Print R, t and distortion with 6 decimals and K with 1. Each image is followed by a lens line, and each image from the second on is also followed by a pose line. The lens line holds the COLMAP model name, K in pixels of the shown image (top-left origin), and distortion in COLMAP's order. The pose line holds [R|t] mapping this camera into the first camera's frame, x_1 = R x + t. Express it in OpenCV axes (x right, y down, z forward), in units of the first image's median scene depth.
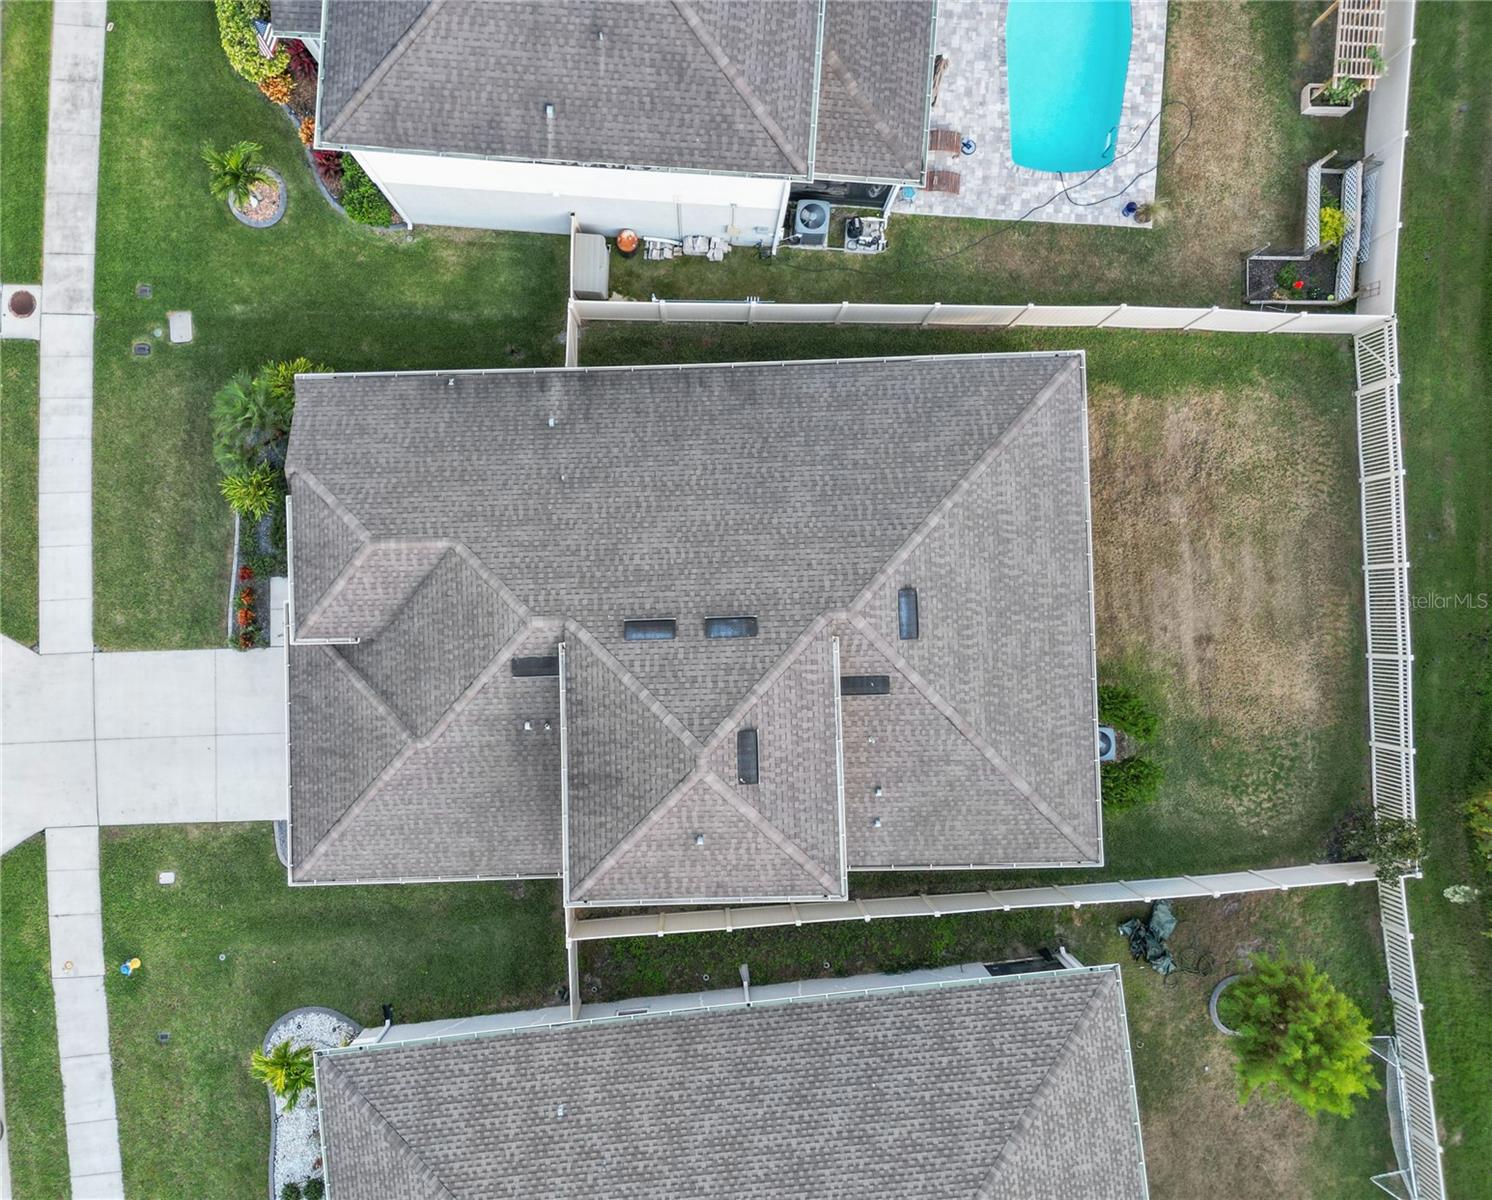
lens RADIAL K [[1201.8, 0, 692.3], [0, 1201.8, 596.0], [0, 0, 1]] dist [0.023860, -0.011863]
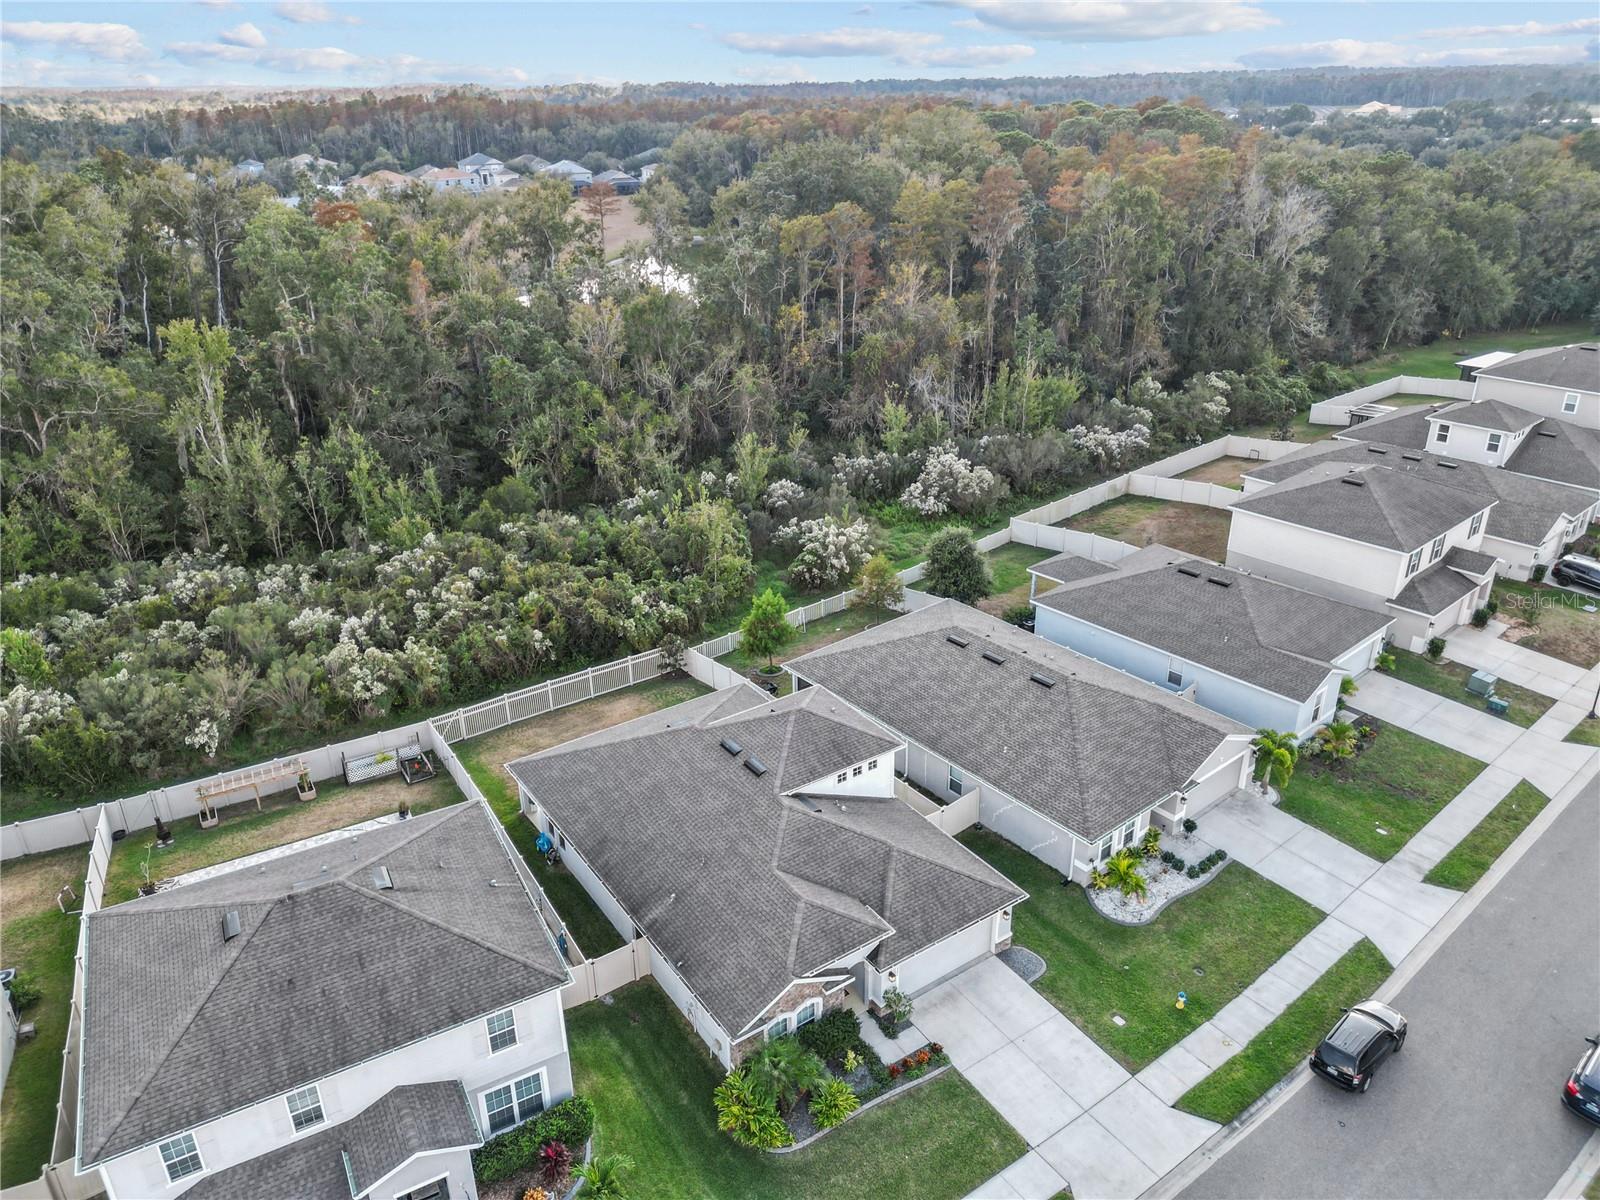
lens RADIAL K [[1119.9, 0, 803.4], [0, 1119.9, 602.0], [0, 0, 1]] dist [0.011763, -0.000901]
pose [[-0.549702, -0.325616, 0.769287, -1.048307], [0.835228, -0.230647, 0.499195, -0.562784], [0.014887, 0.916938, 0.398751, 0.093112]]
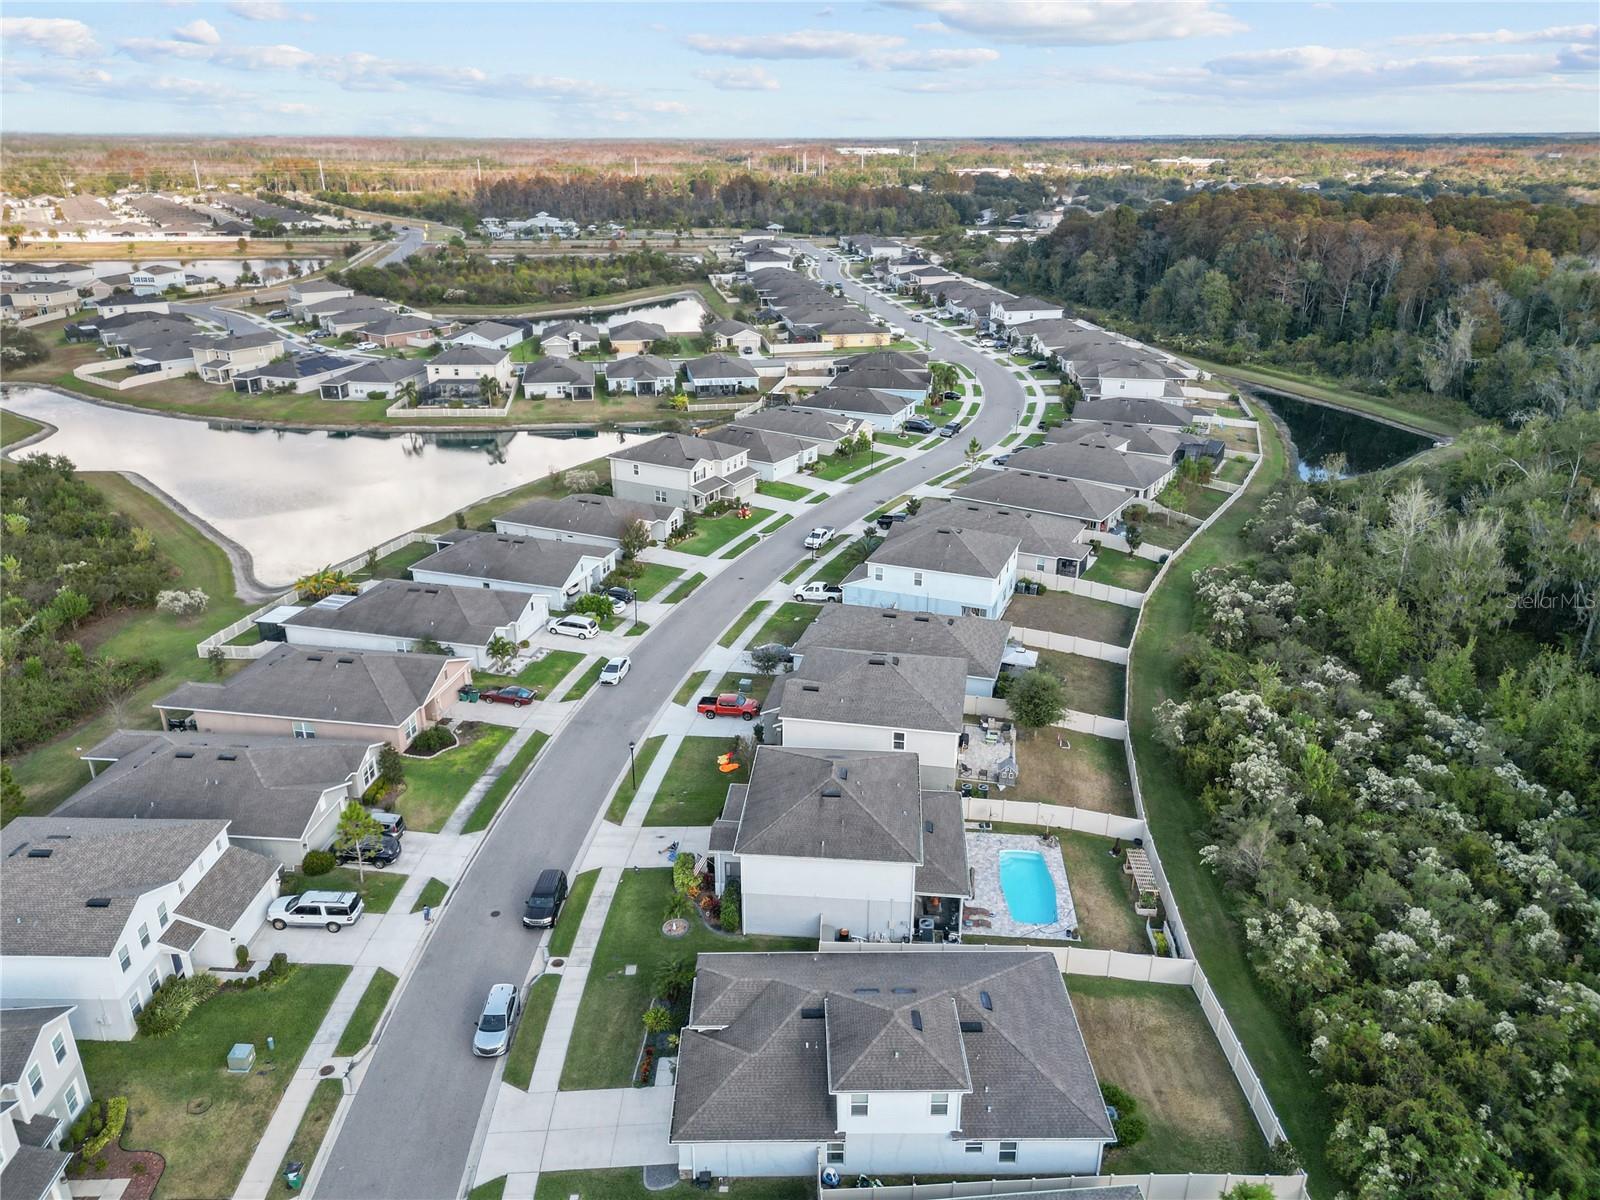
lens RADIAL K [[1119.9, 0, 789.9], [0, 1119.9, 598.7], [0, 0, 1]] dist [0.011763, -0.000901]
pose [[0.999686, 0.017326, -0.018129, -0.124675], [-0.023502, 0.395158, -0.918313, 1.335307], [-0.008747, 0.918450, 0.395441, -0.377892]]
